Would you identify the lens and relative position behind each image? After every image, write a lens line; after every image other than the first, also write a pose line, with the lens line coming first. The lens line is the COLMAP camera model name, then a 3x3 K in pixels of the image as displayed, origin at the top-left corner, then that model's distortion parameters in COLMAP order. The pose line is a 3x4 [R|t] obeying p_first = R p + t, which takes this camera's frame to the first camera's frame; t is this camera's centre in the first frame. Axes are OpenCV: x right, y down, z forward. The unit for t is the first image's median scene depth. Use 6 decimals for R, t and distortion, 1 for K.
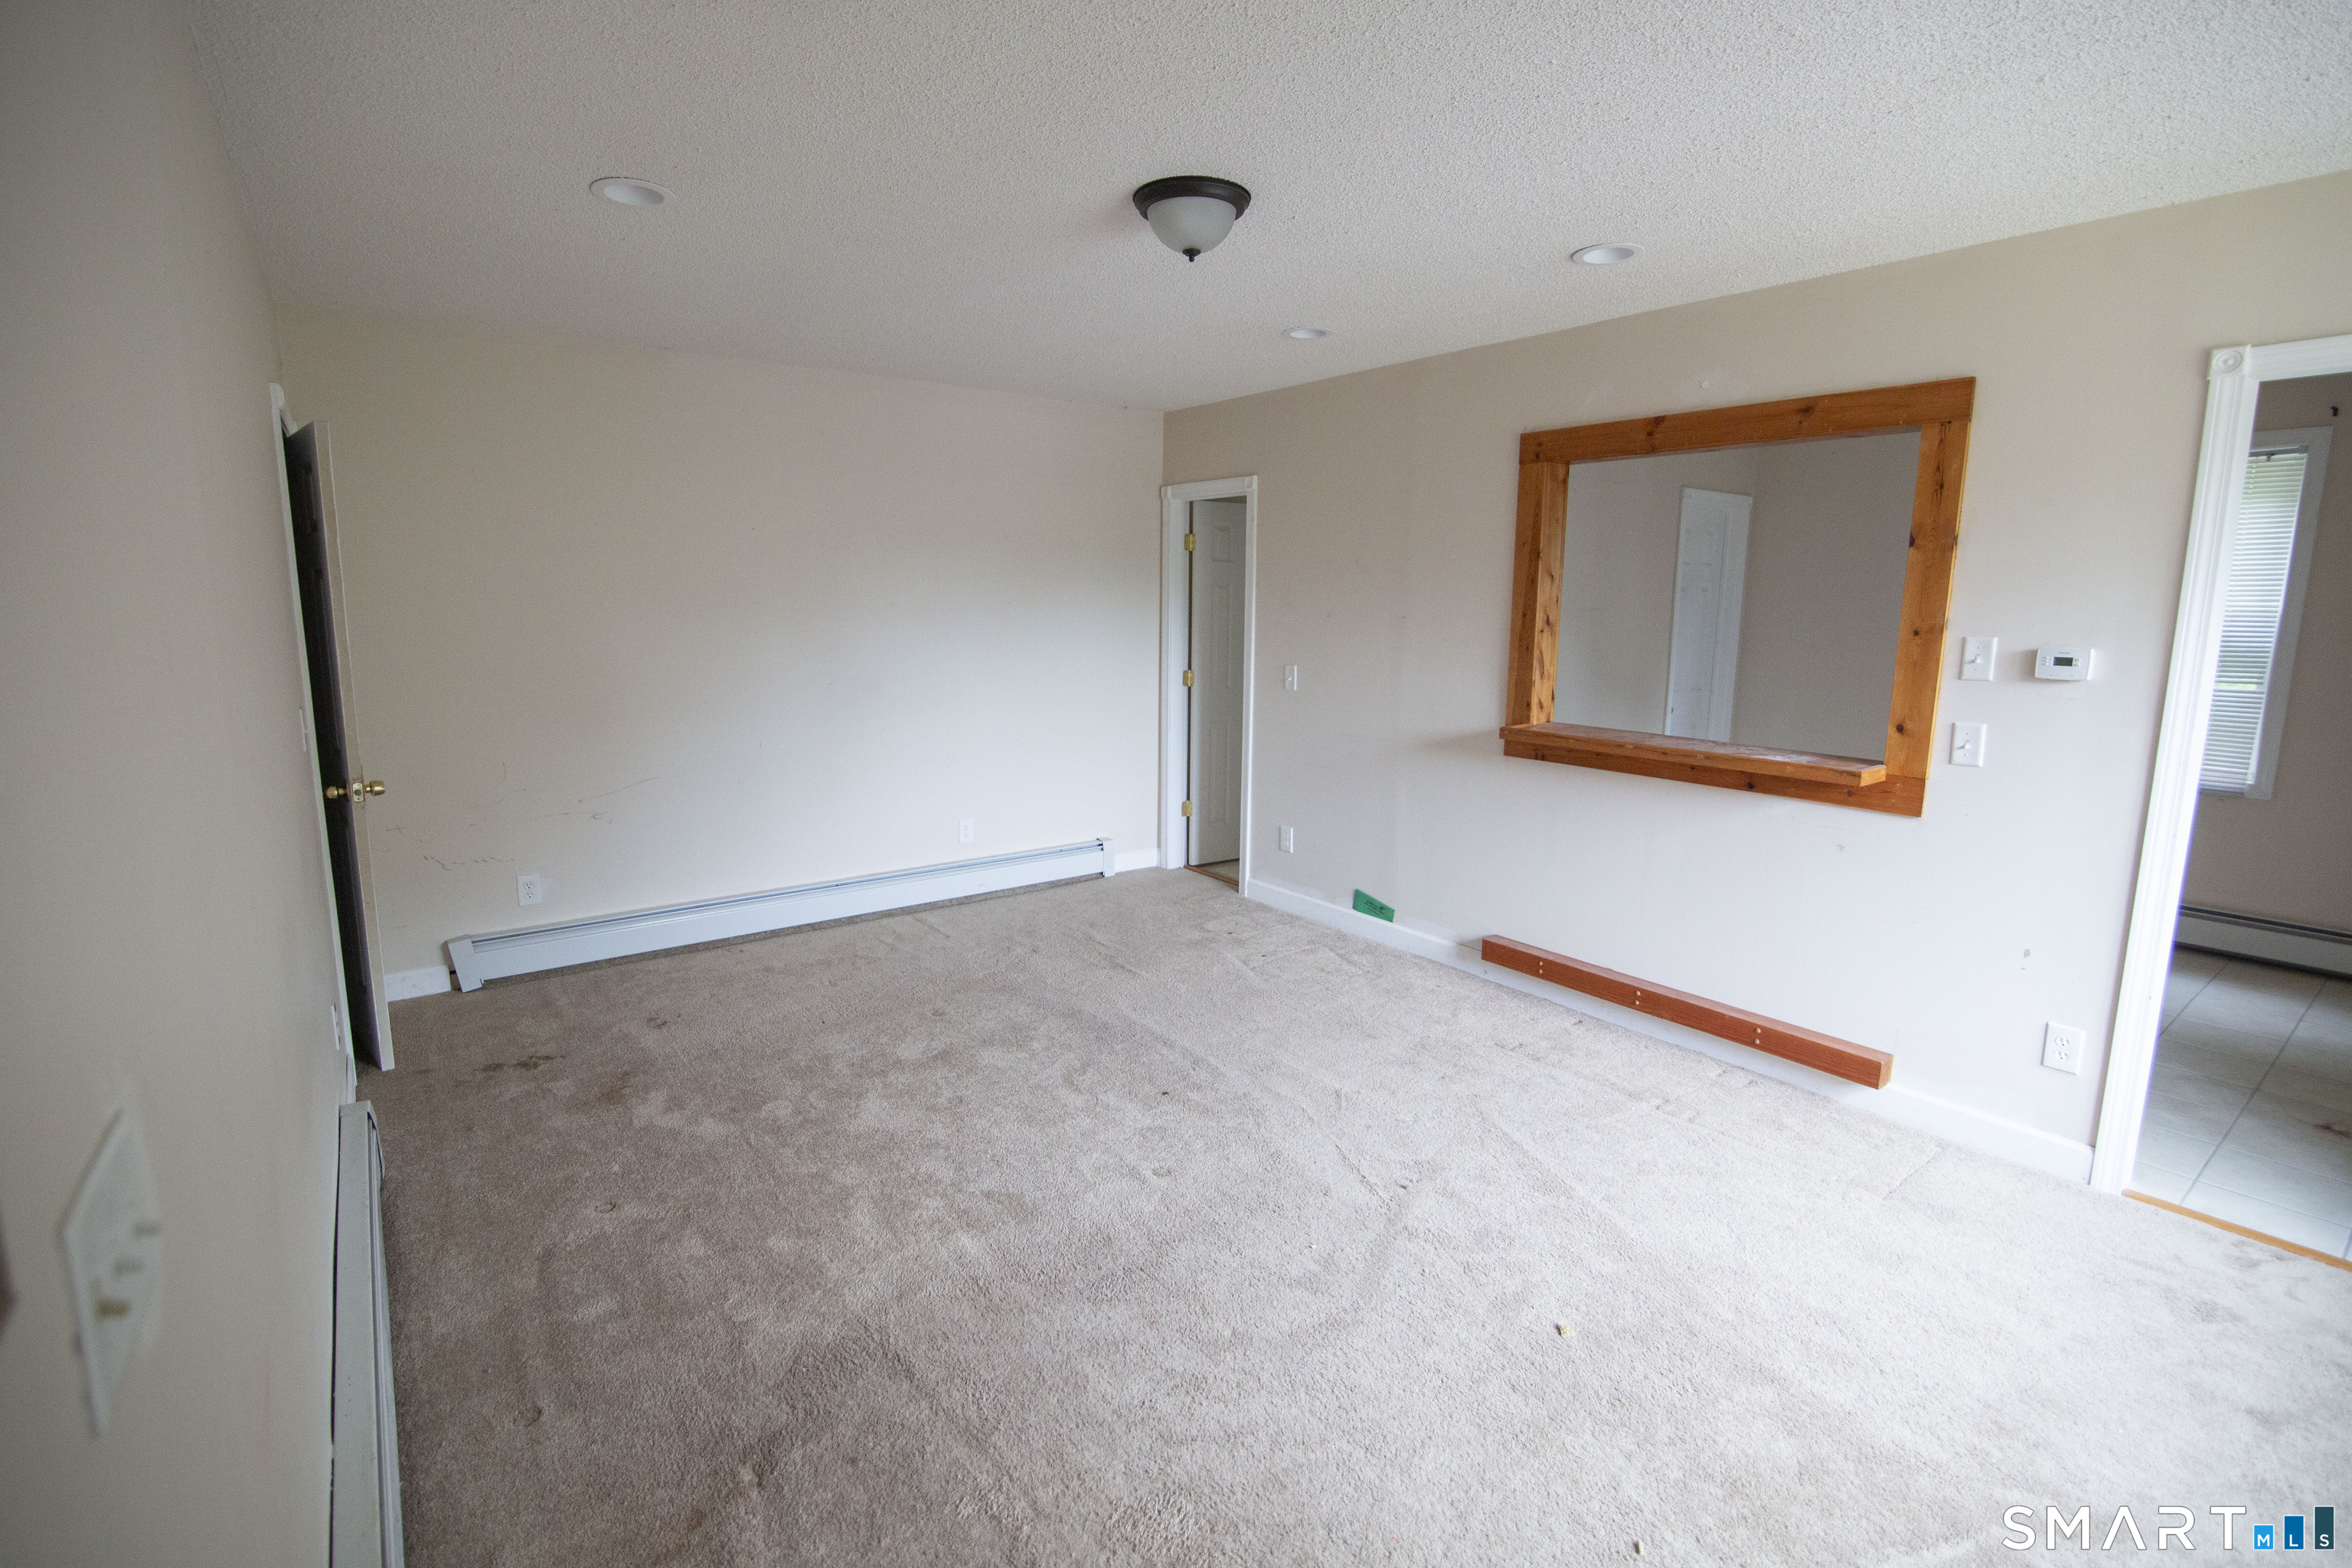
lens RADIAL K [[1088.4, 0, 1178.1], [0, 1088.4, 777.6], [0, 0, 1]] dist [-0.019442, 0.000426]
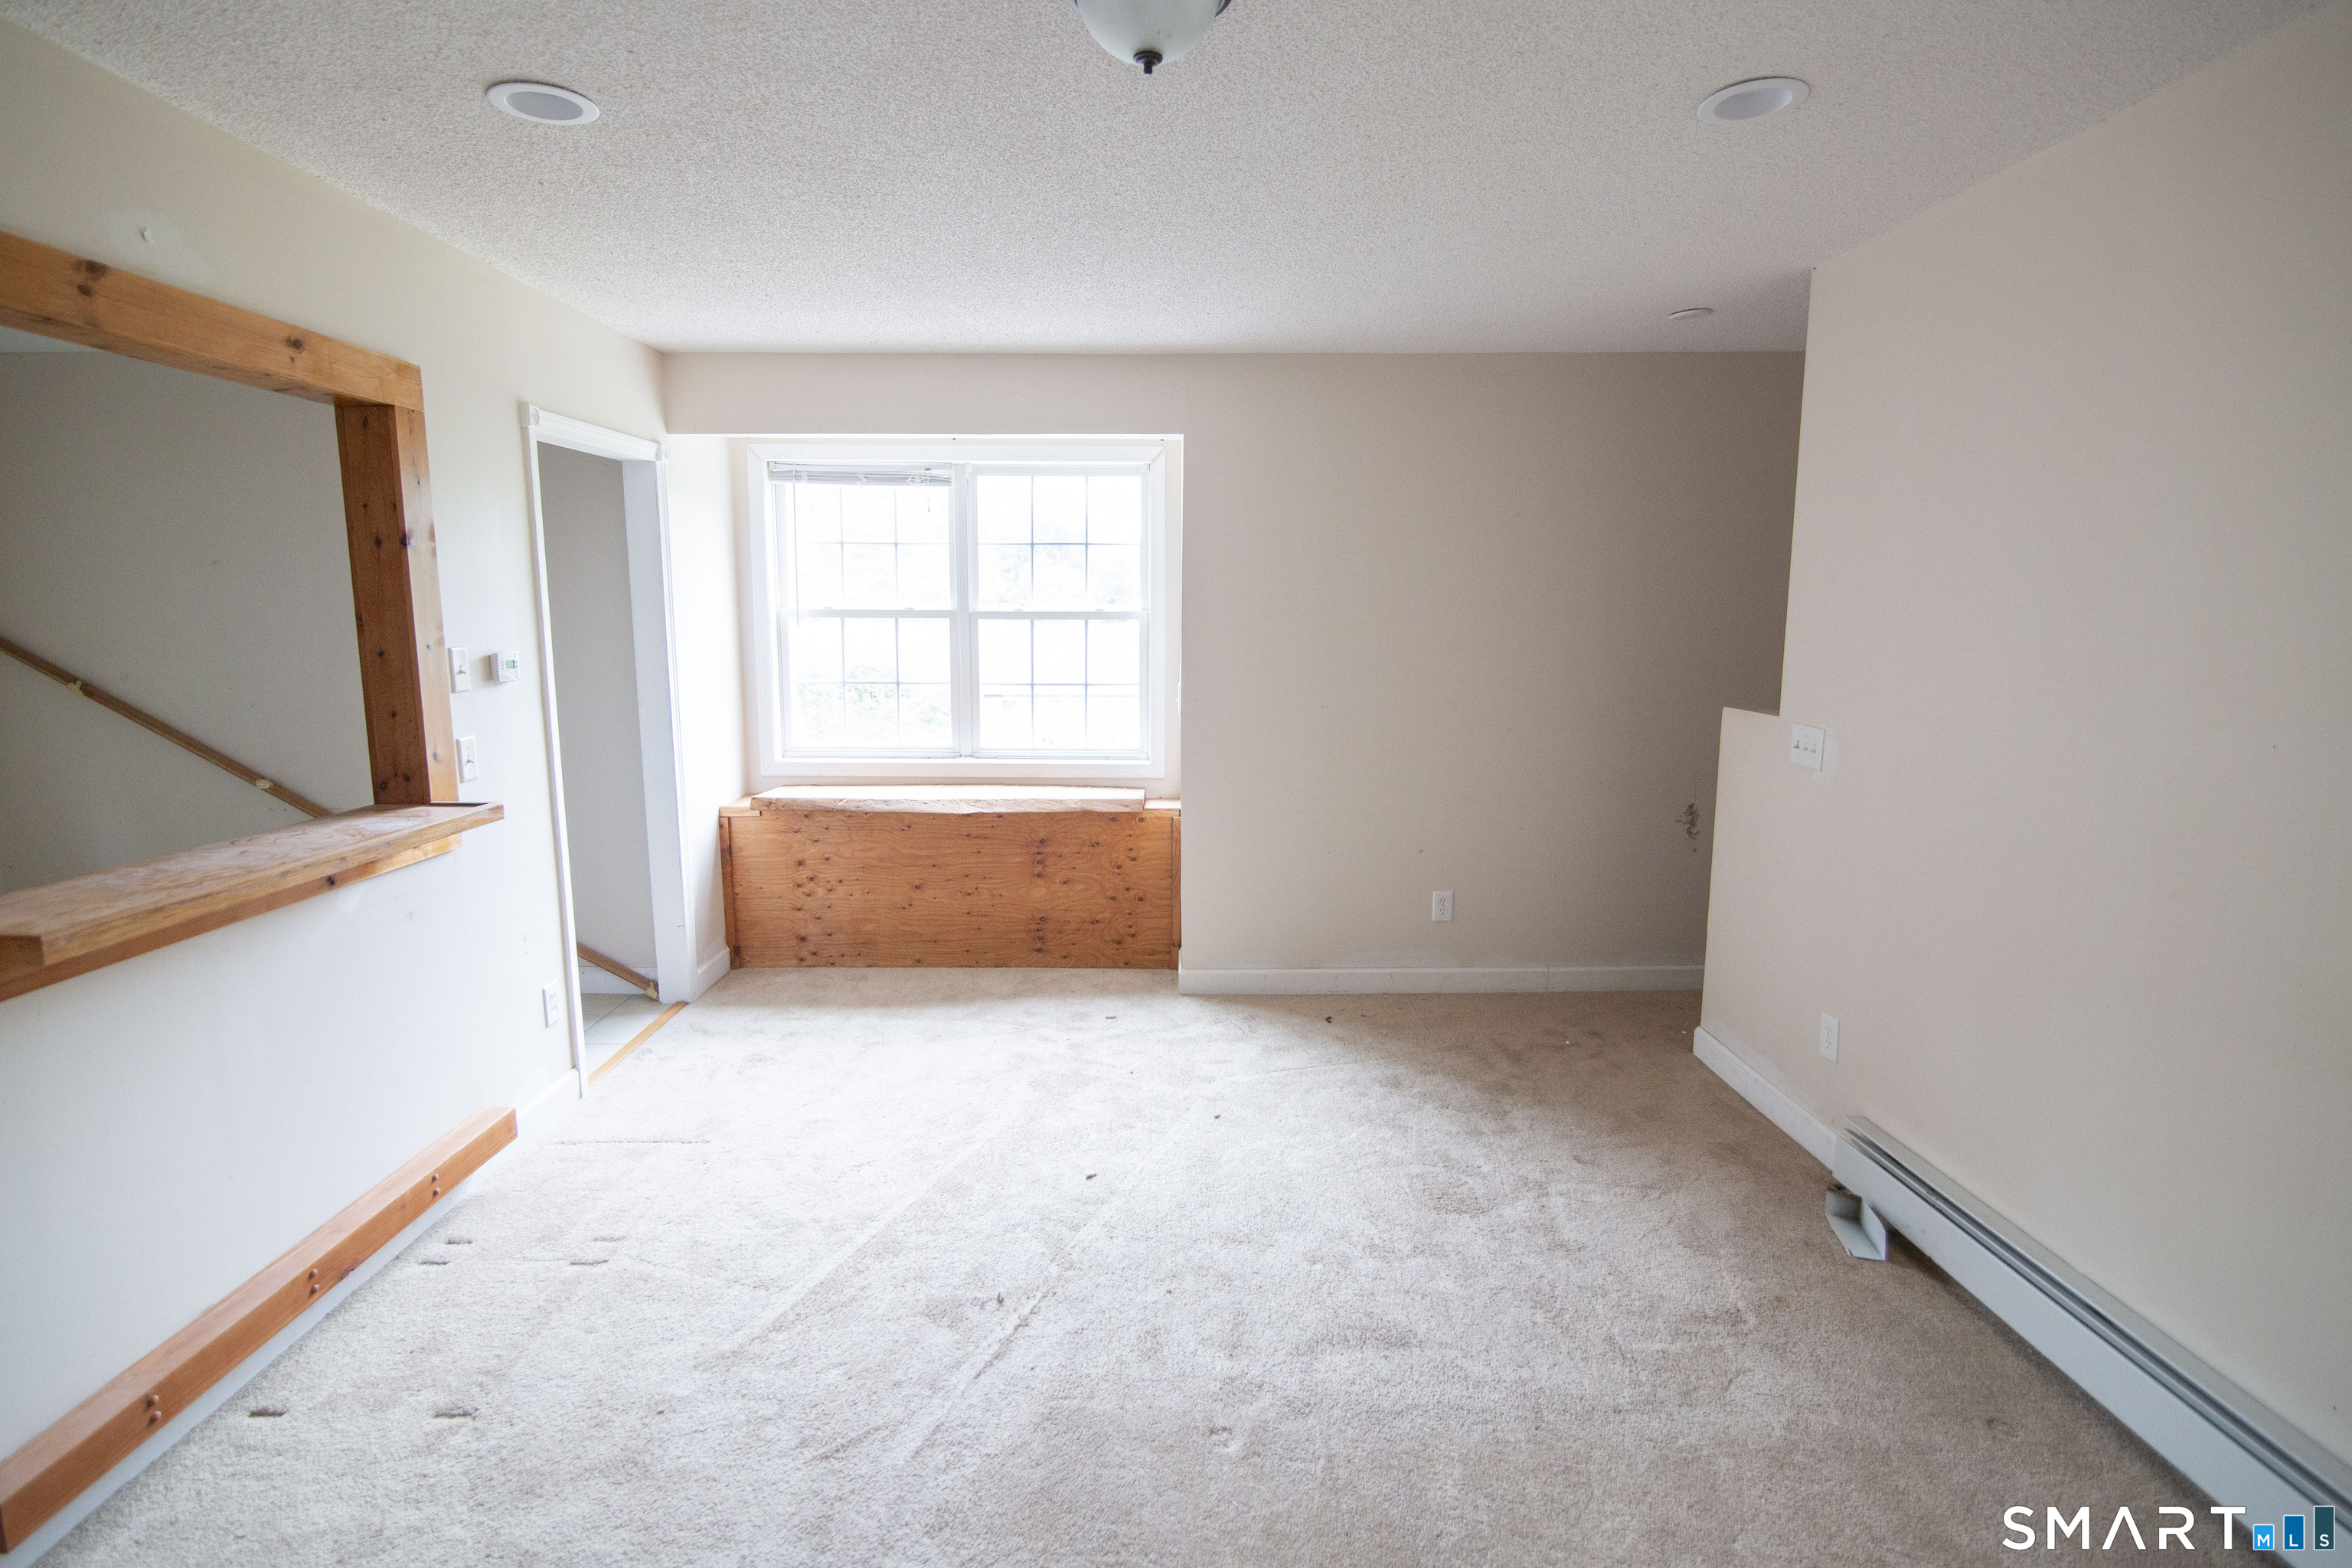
lens RADIAL K [[1171.9, 0, 1169.0], [0, 1171.9, 774.8], [0, 0, 1]] dist [-0.000715, -0.000150]
pose [[-0.796370, -0.098482, 0.596737, -0.283413], [0.089811, 0.956459, 0.277705, -0.183451], [-0.598104, 0.274749, -0.752851, 1.037762]]
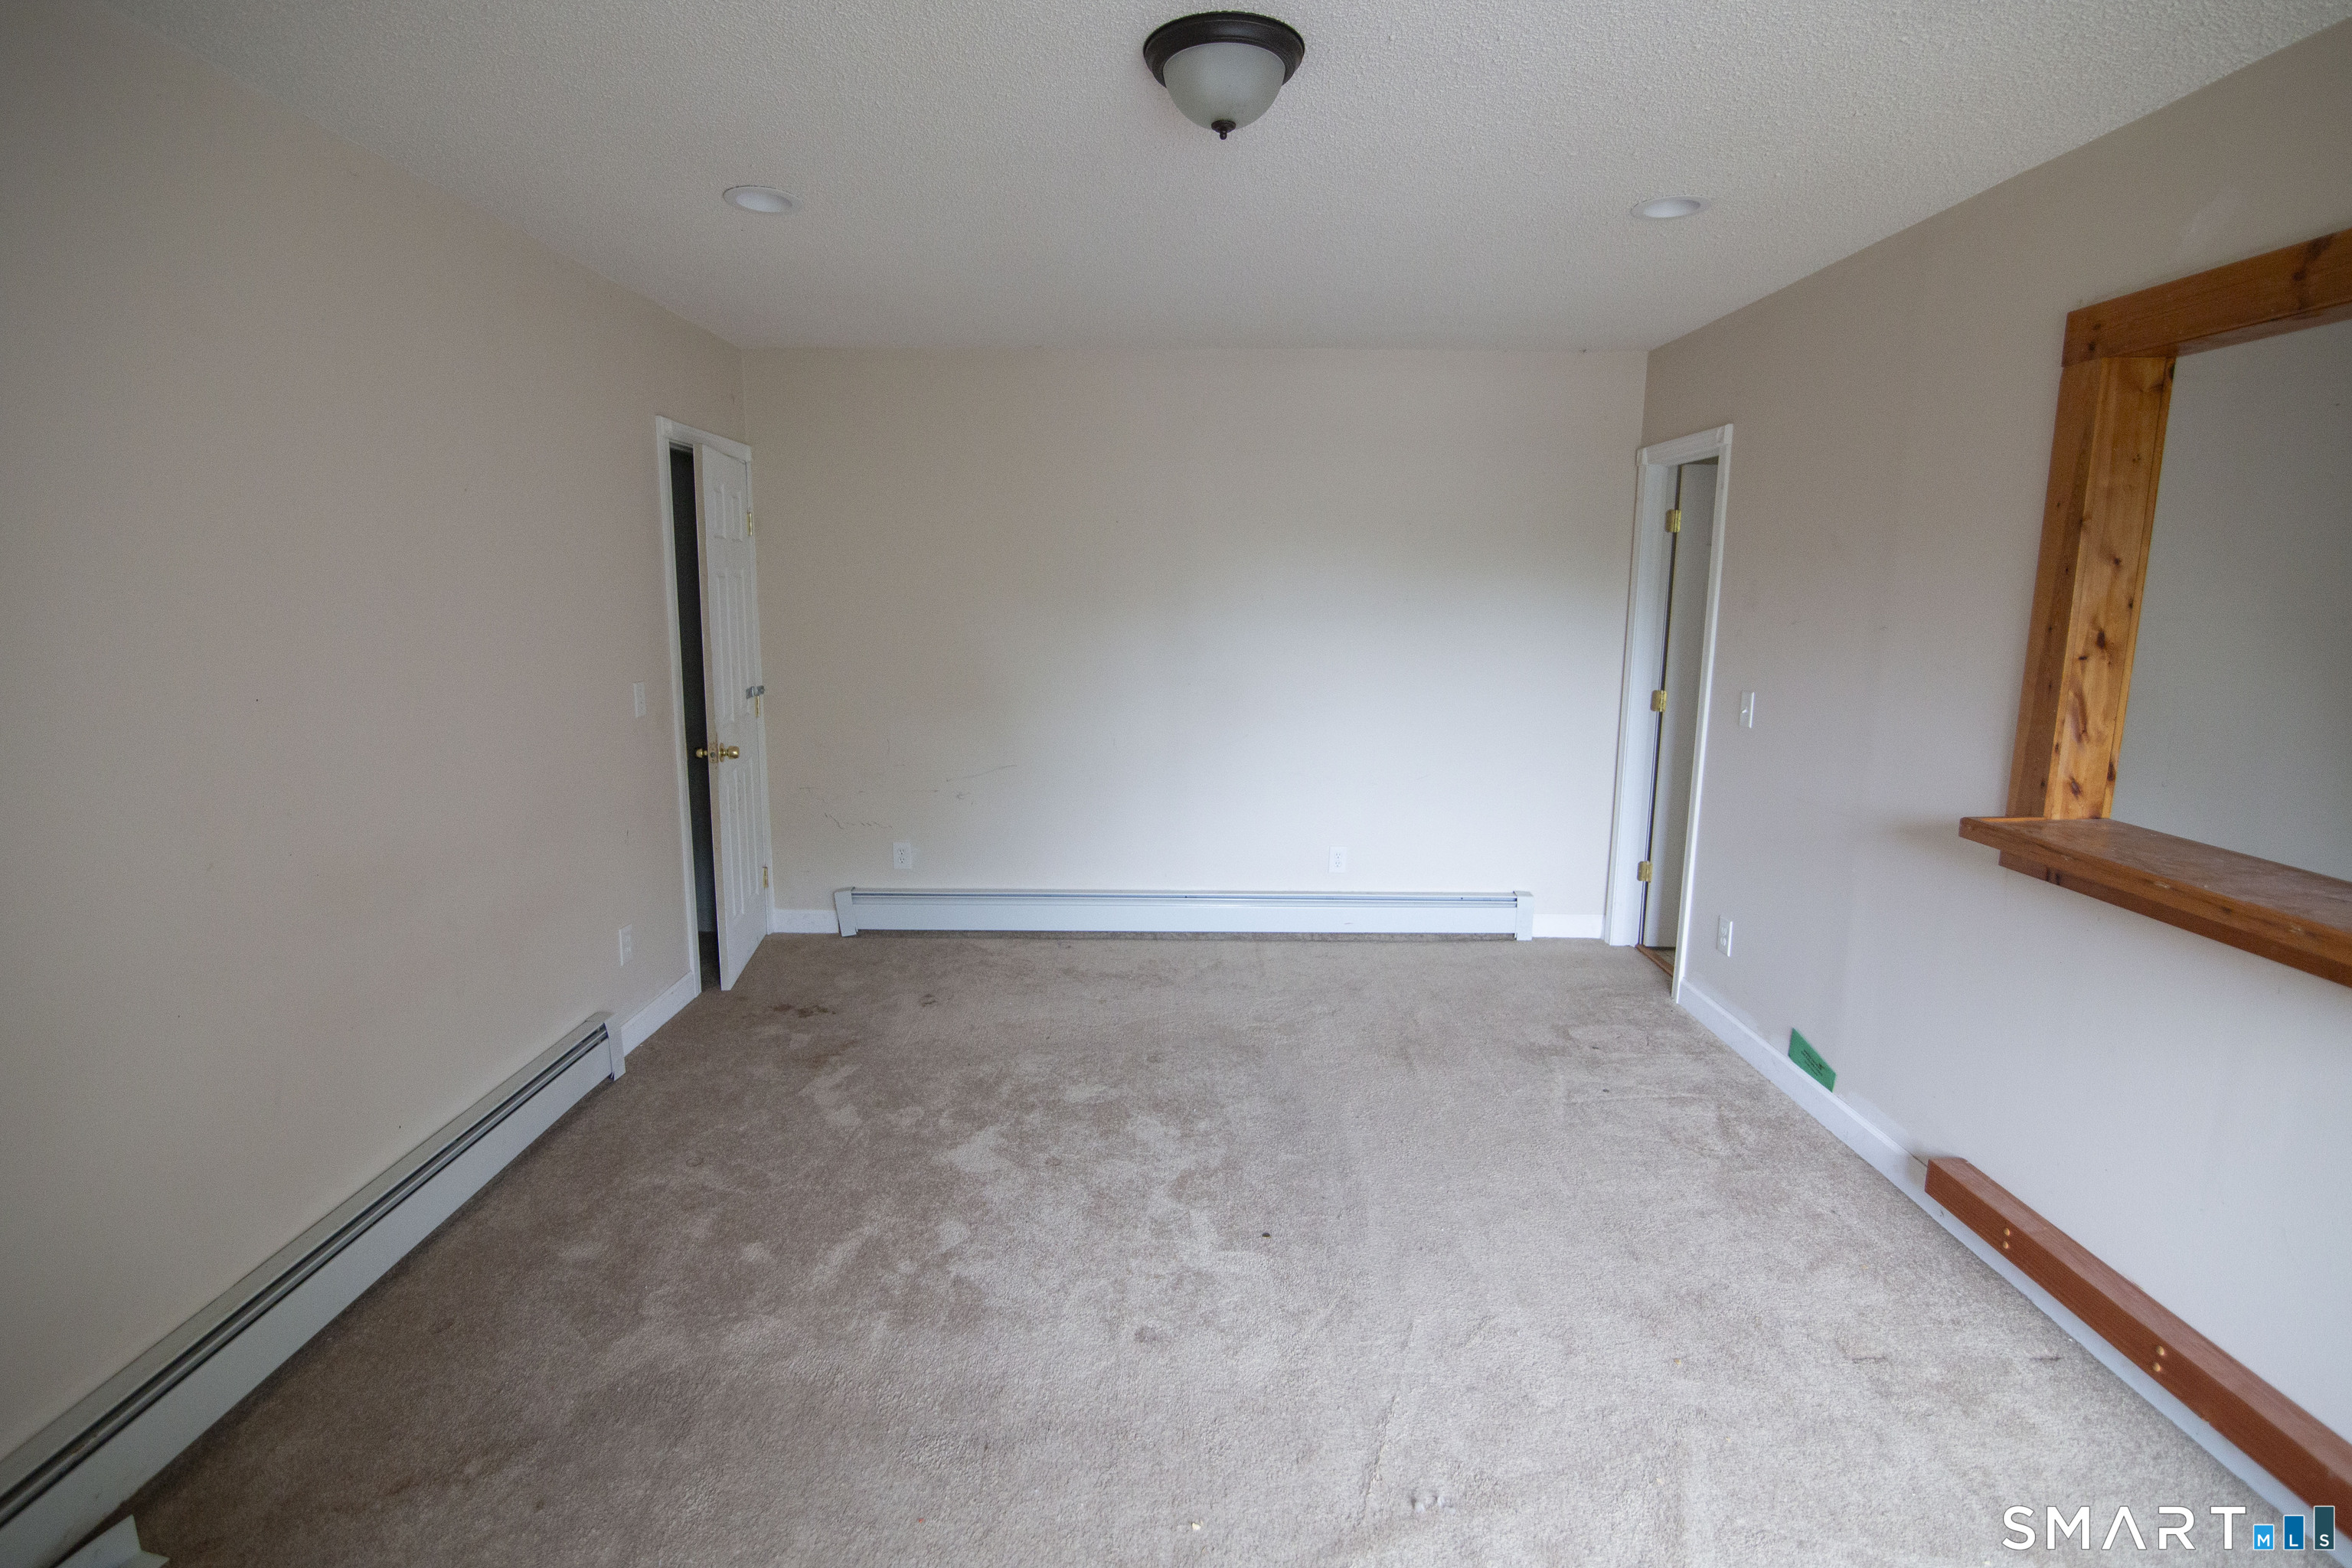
lens RADIAL K [[1133.5, 0, 1168.9], [0, 1133.5, 773.8], [0, 0, 1]] dist [-0.018556, 0.001324]
pose [[0.791060, 0.099526, -0.603588, 0.313983], [-0.100749, 0.994399, 0.031925, -0.044860], [0.603385, 0.035556, 0.796657, 0.246723]]
